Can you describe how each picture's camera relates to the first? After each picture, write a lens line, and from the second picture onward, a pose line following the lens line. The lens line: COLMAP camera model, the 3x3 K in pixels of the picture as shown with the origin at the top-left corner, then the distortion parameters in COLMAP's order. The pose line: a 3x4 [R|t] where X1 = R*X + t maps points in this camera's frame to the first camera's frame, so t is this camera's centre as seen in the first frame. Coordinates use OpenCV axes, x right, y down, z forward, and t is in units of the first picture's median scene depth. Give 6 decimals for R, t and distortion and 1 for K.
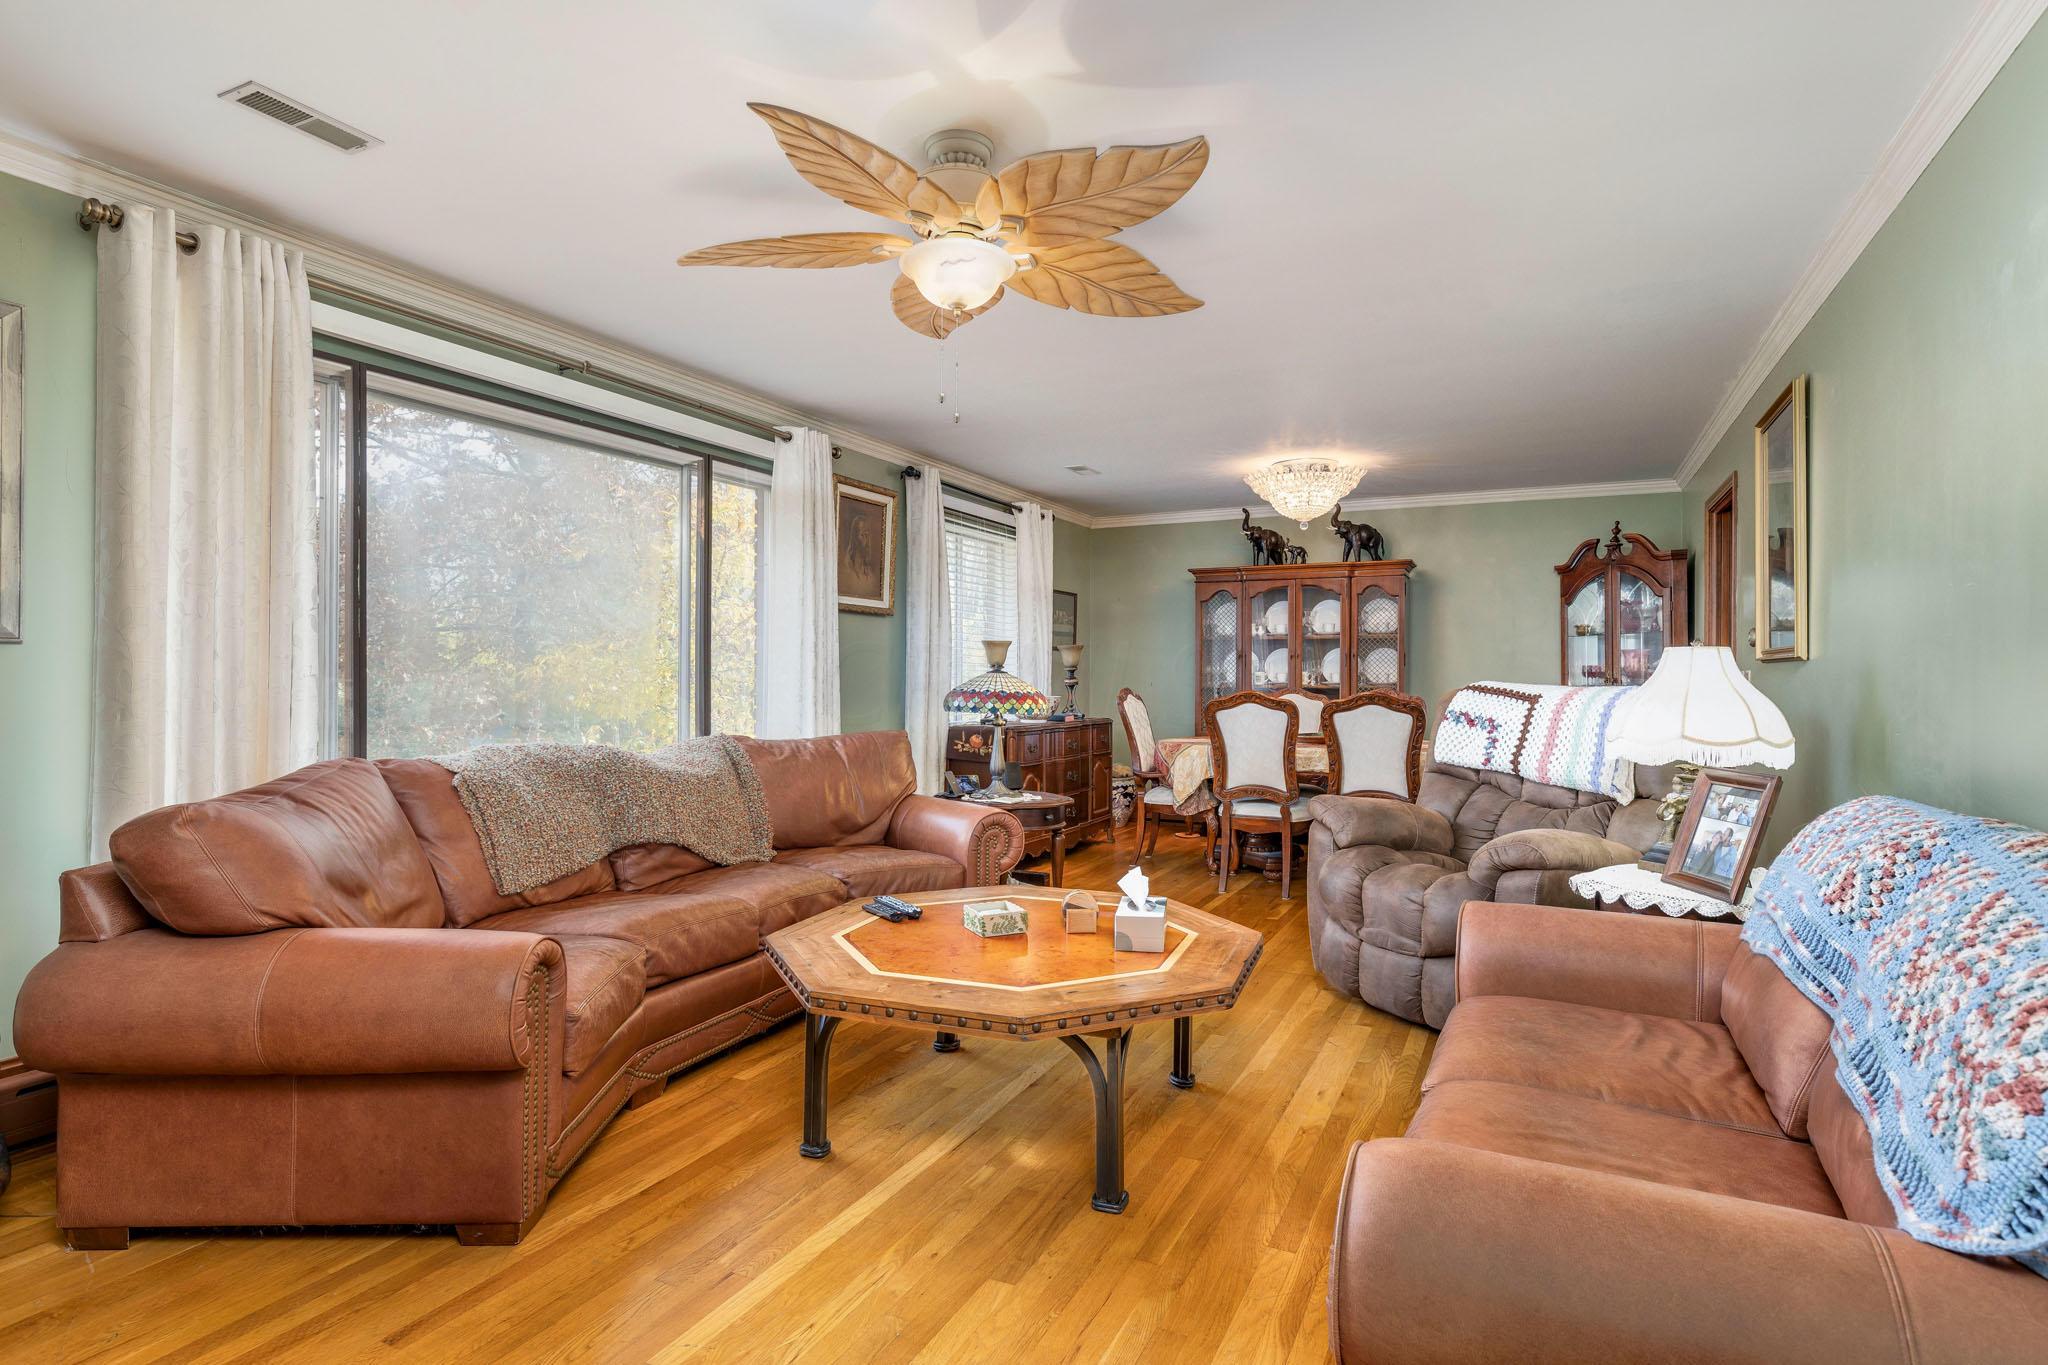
lens RADIAL K [[1051.5, 0, 1028.2], [0, 1051.5, 679.1], [0, 0, 1]] dist [0.006796, -0.000012]
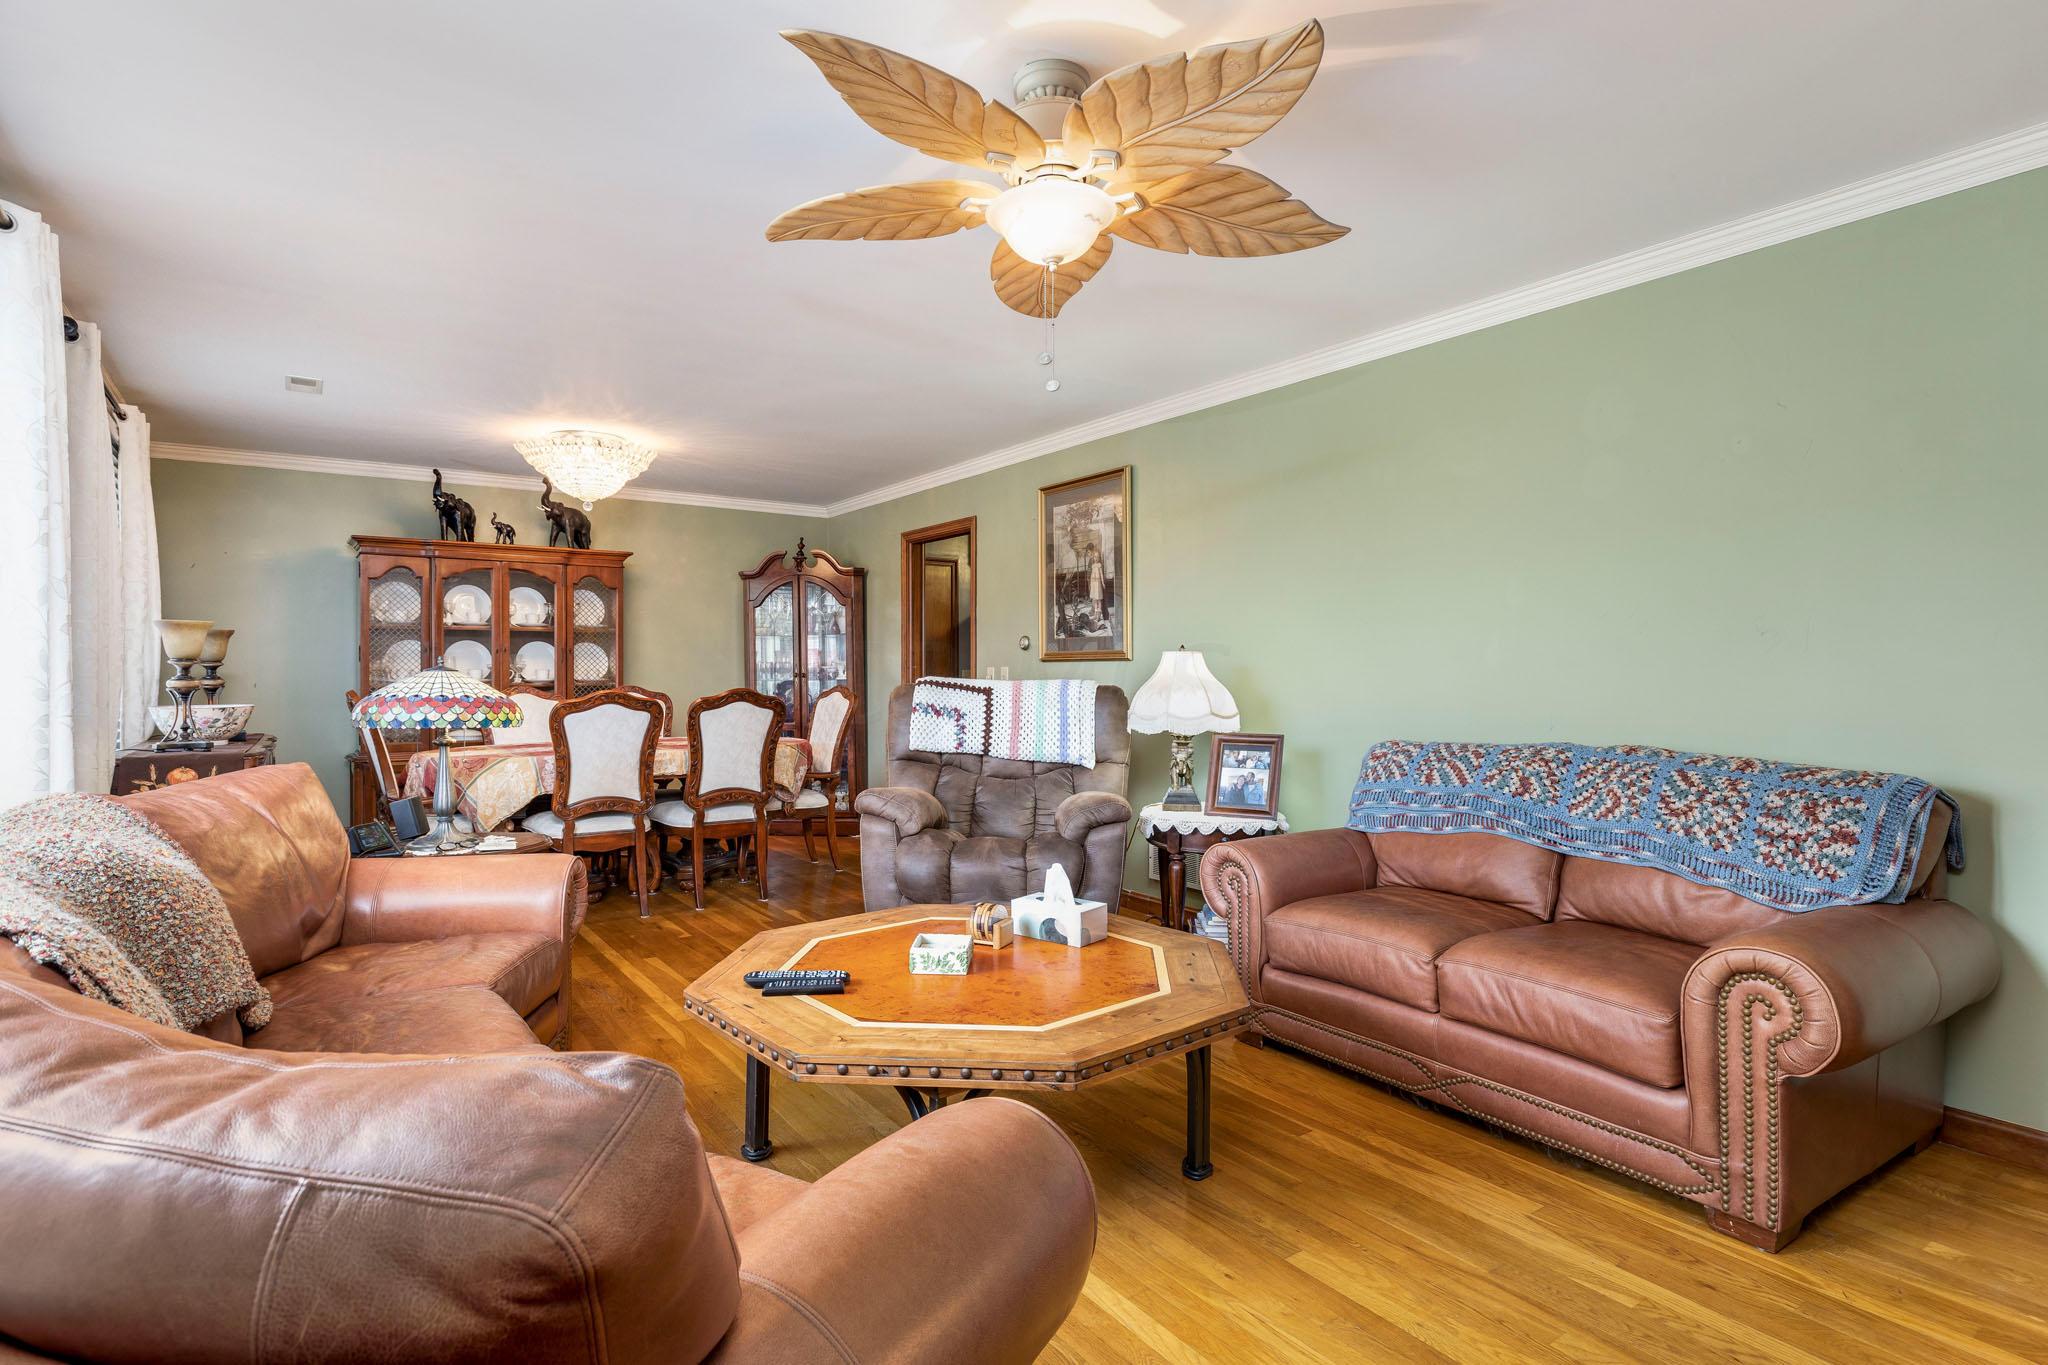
lens RADIAL K [[1051.5, 0, 1017.4], [0, 1051.5, 680.9], [0, 0, 1]] dist [0.006796, -0.000012]
pose [[0.483265, -0.011824, 0.875394, -0.351915], [0.006387, 0.999930, 0.009980, -0.003057], [-0.875451, 0.000768, 0.483307, 0.242276]]
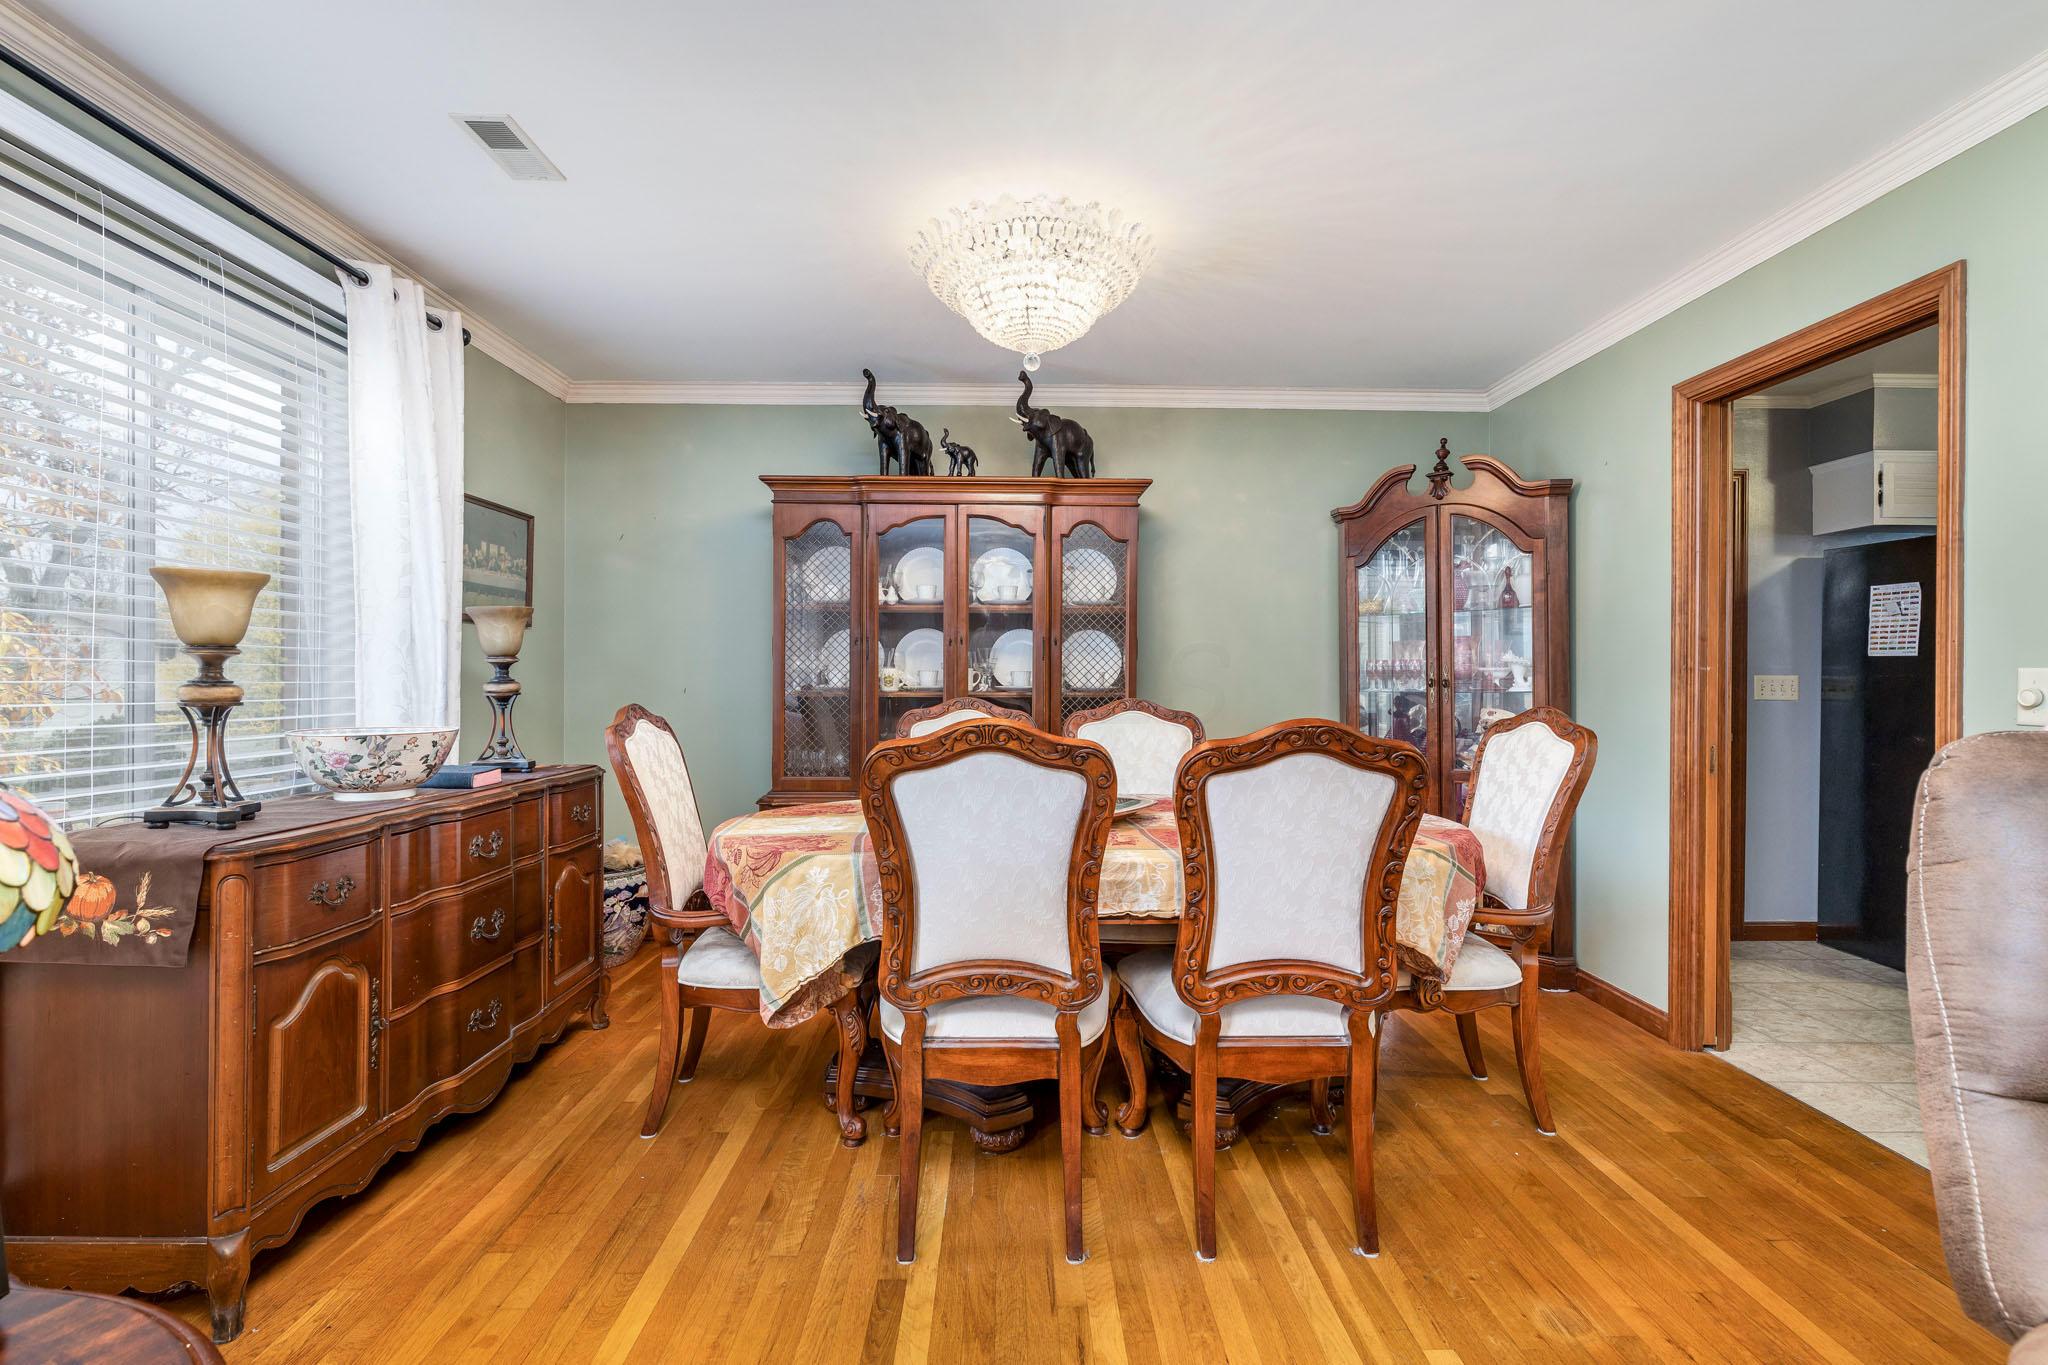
lens RADIAL K [[952.9, 0, 1025.3], [0, 952.9, 675.8], [0, 0, 1]] dist [0.001616, 0.000015]
pose [[0.887474, -0.000056, 0.460858, 0.059331], [0.000868, 0.999998, -0.001549, -0.002807], [-0.460857, 0.001774, 0.887473, 0.617125]]
